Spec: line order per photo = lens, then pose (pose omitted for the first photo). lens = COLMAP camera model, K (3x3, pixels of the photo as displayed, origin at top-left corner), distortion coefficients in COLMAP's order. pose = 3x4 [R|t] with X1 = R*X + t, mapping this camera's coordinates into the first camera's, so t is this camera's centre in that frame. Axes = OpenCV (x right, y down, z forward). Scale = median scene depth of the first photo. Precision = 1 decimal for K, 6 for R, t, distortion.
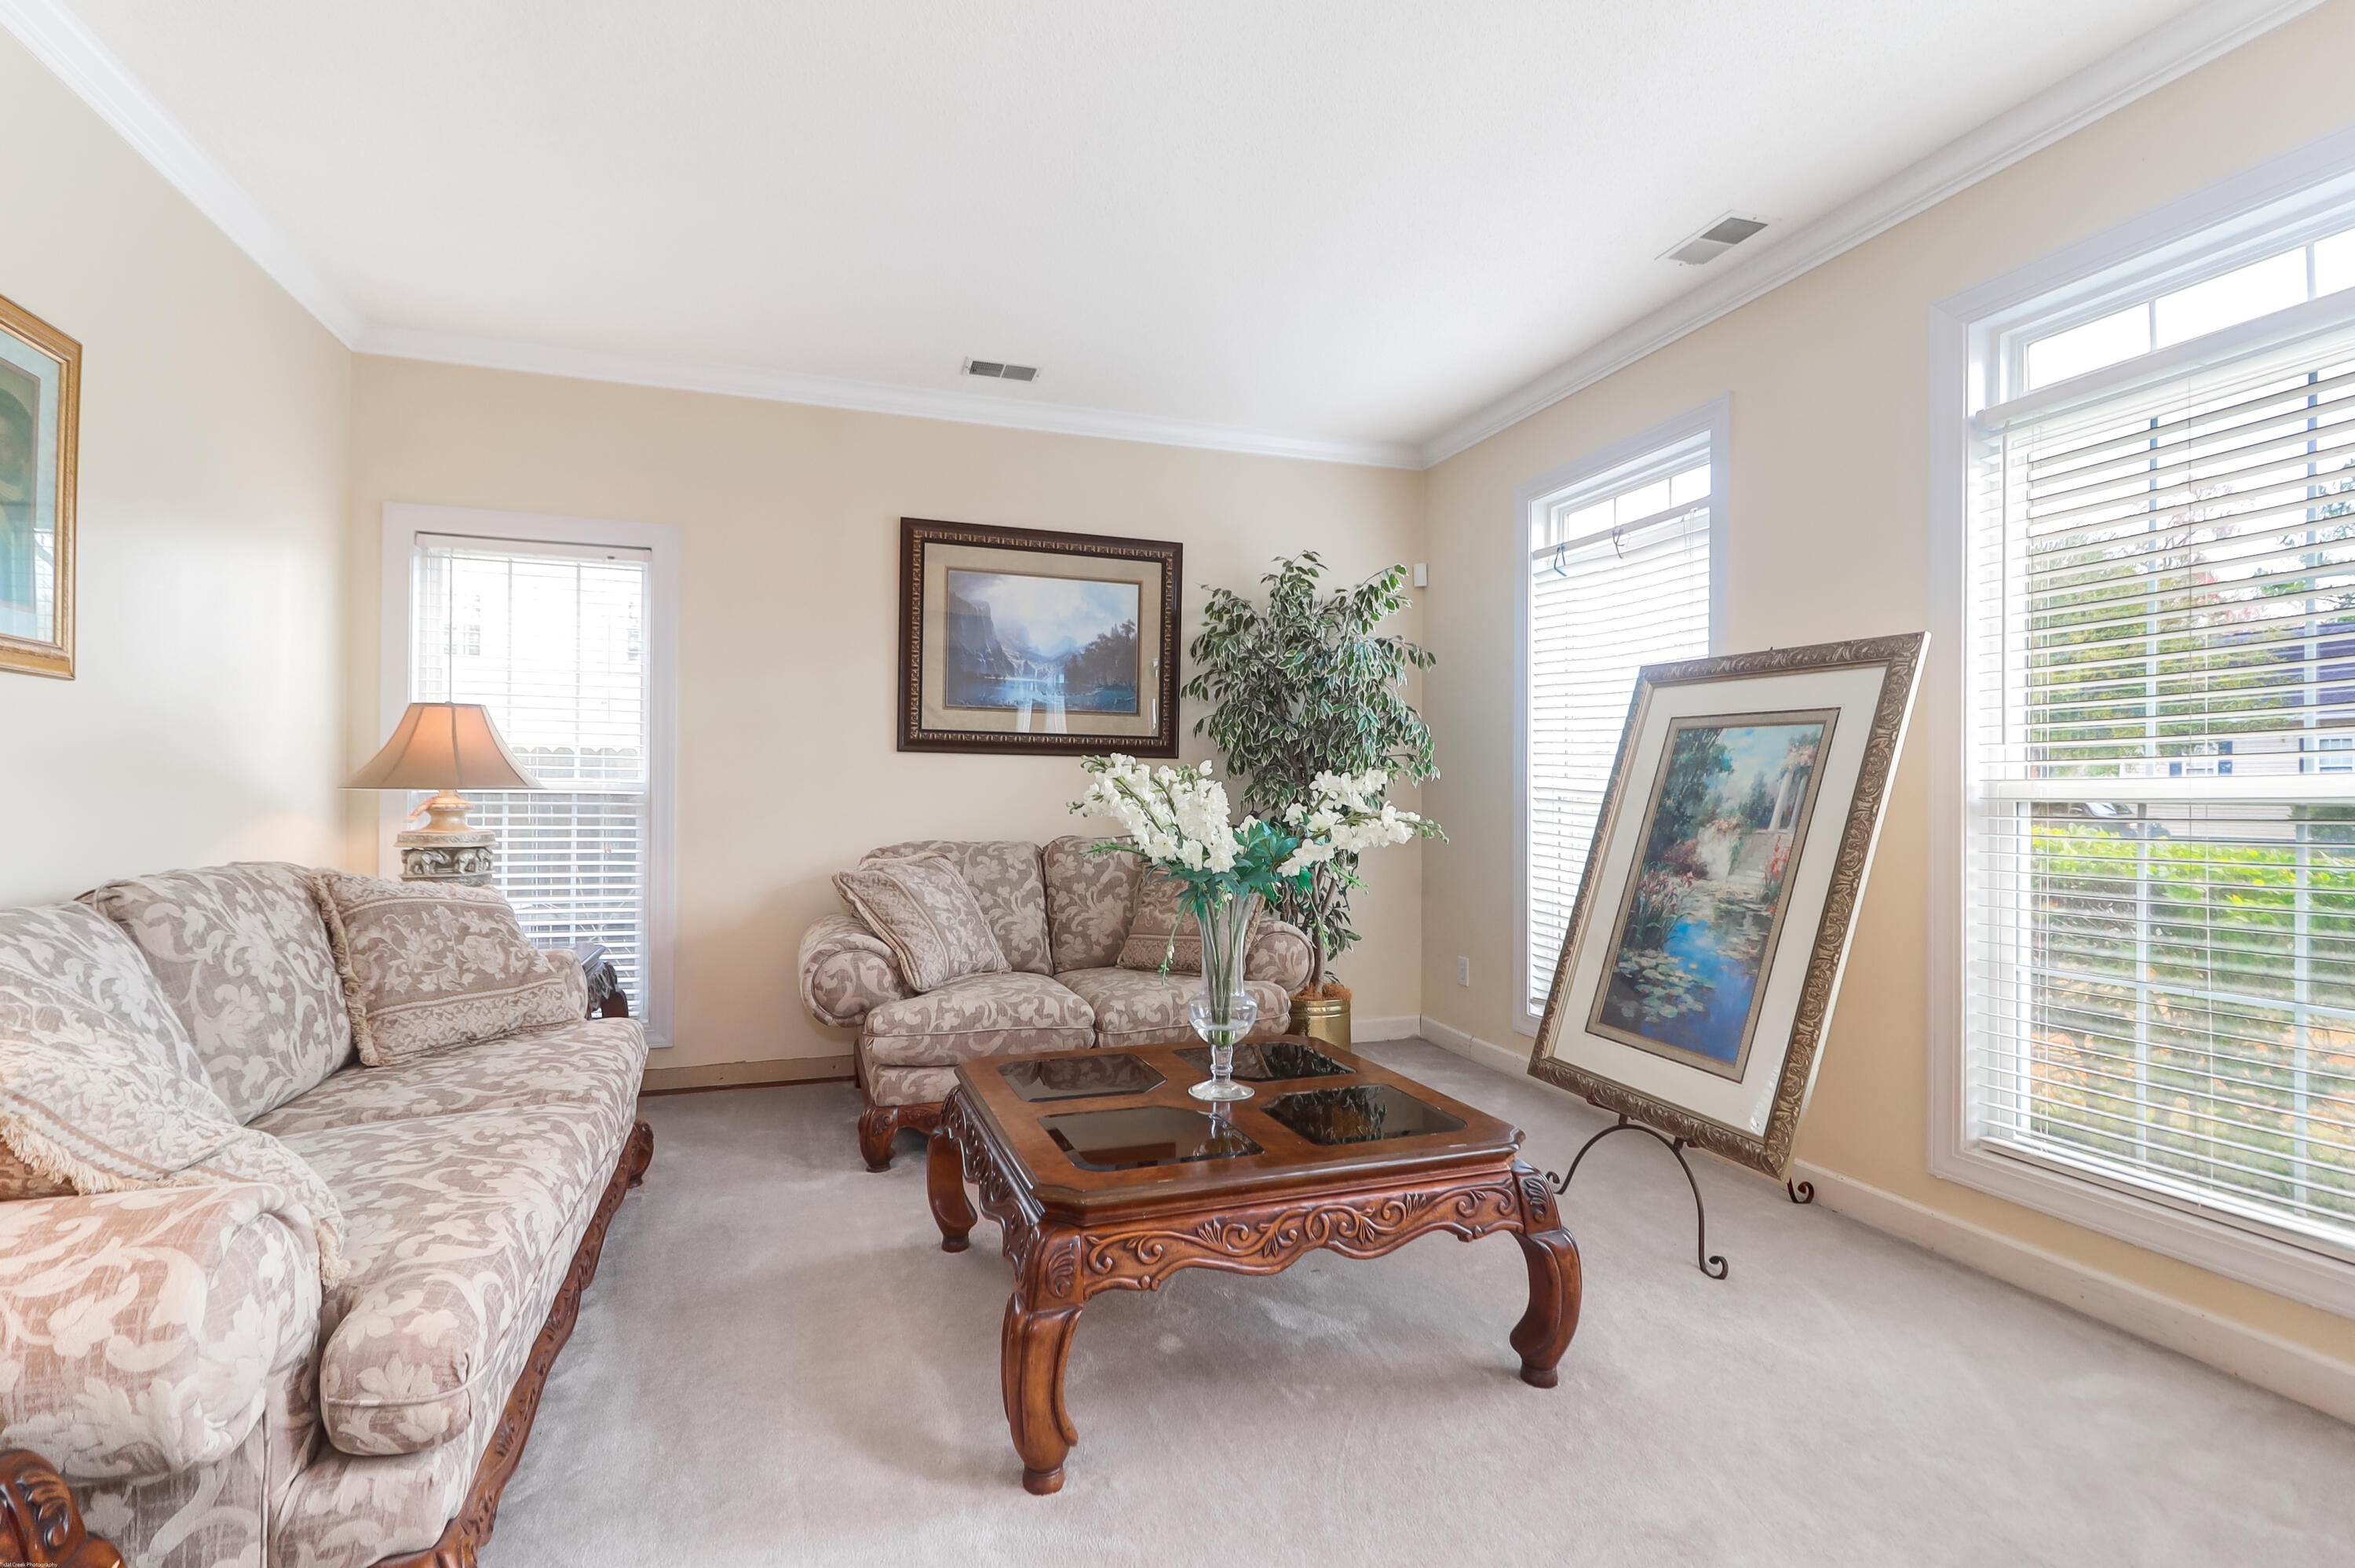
lens RADIAL K [[1075.3, 0, 1177.5], [0, 1075.3, 784.0], [0, 0, 1]] dist [0.018842, -0.011940]
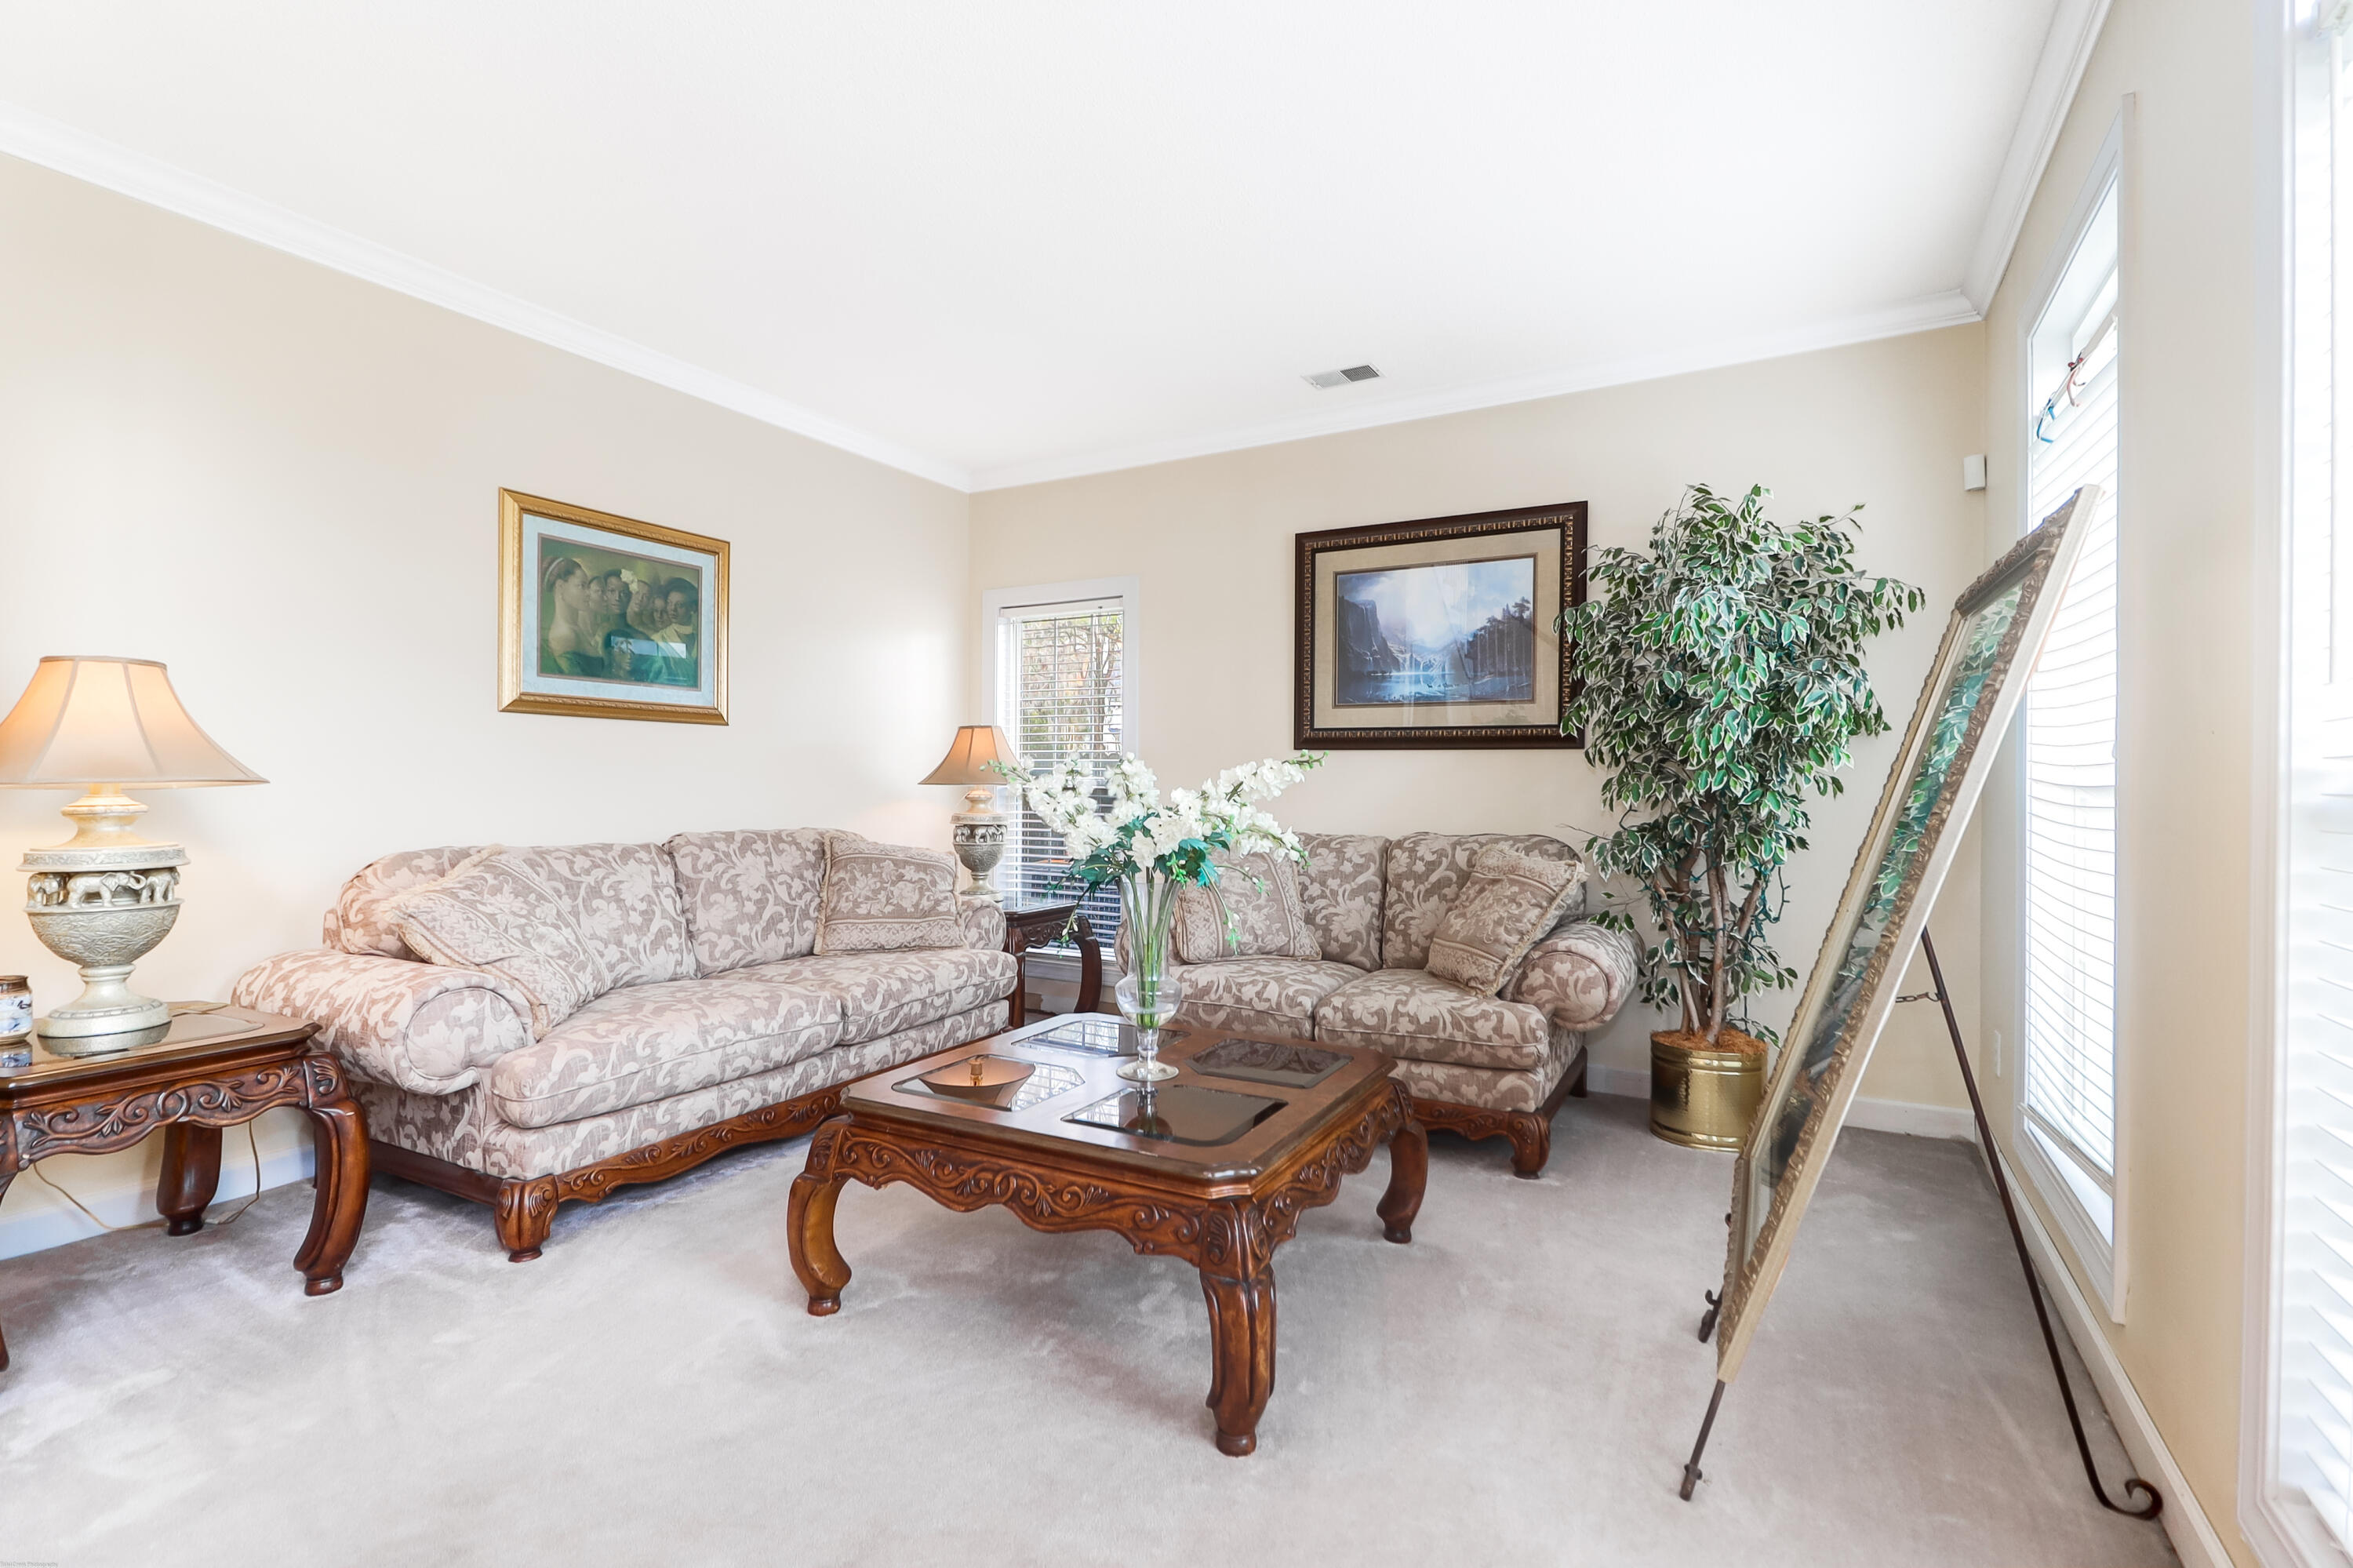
lens RADIAL K [[1084.5, 0, 1176.5], [0, 1084.5, 784.0], [0, 0, 1]] dist [0.016822, -0.011145]
pose [[0.668944, -0.001932, -0.743311, 0.521554], [0.003891, 0.999992, 0.000903, 0.003417], [0.743303, -0.003496, 0.668946, 0.196962]]
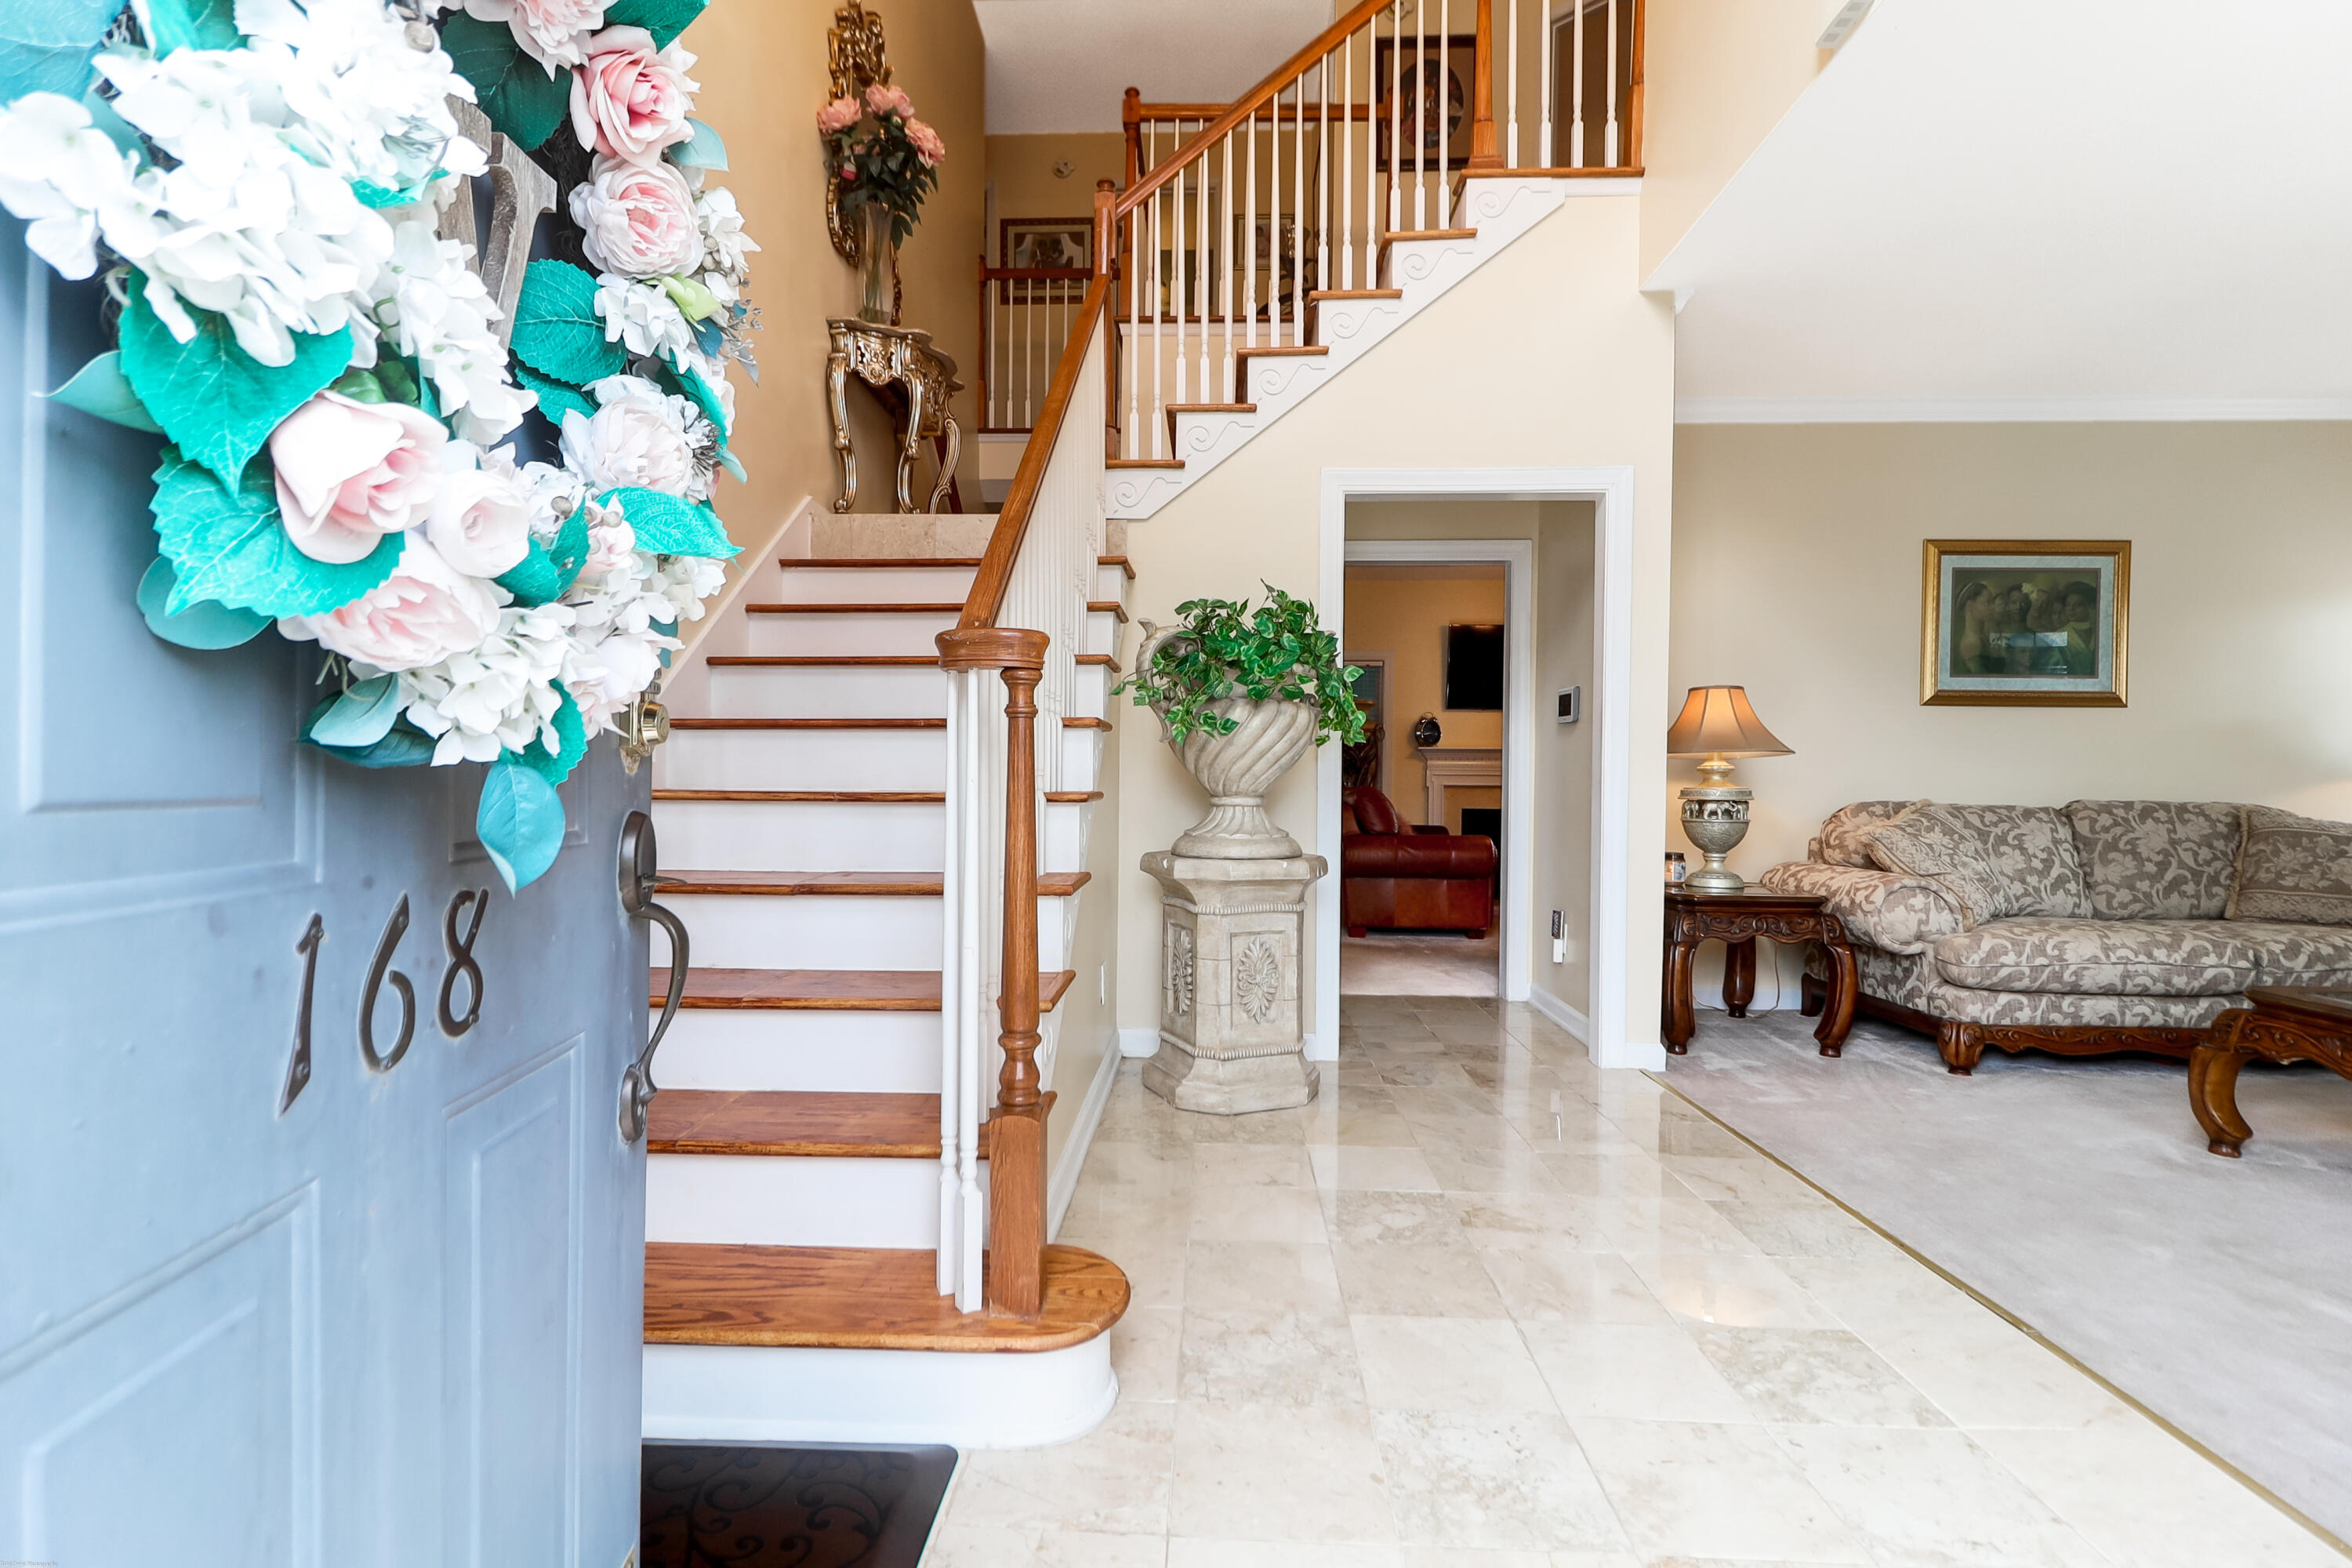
lens RADIAL K [[1084.0, 0, 1176.0], [0, 1084.0, 784.0], [0, 0, 1]] dist [0.016822, -0.011145]
pose [[-0.357255, -0.002420, -0.934004, 0.921579], [-0.006748, 0.999977, -0.000009, 0.036537], [0.933983, 0.006300, -0.357263, 0.038273]]
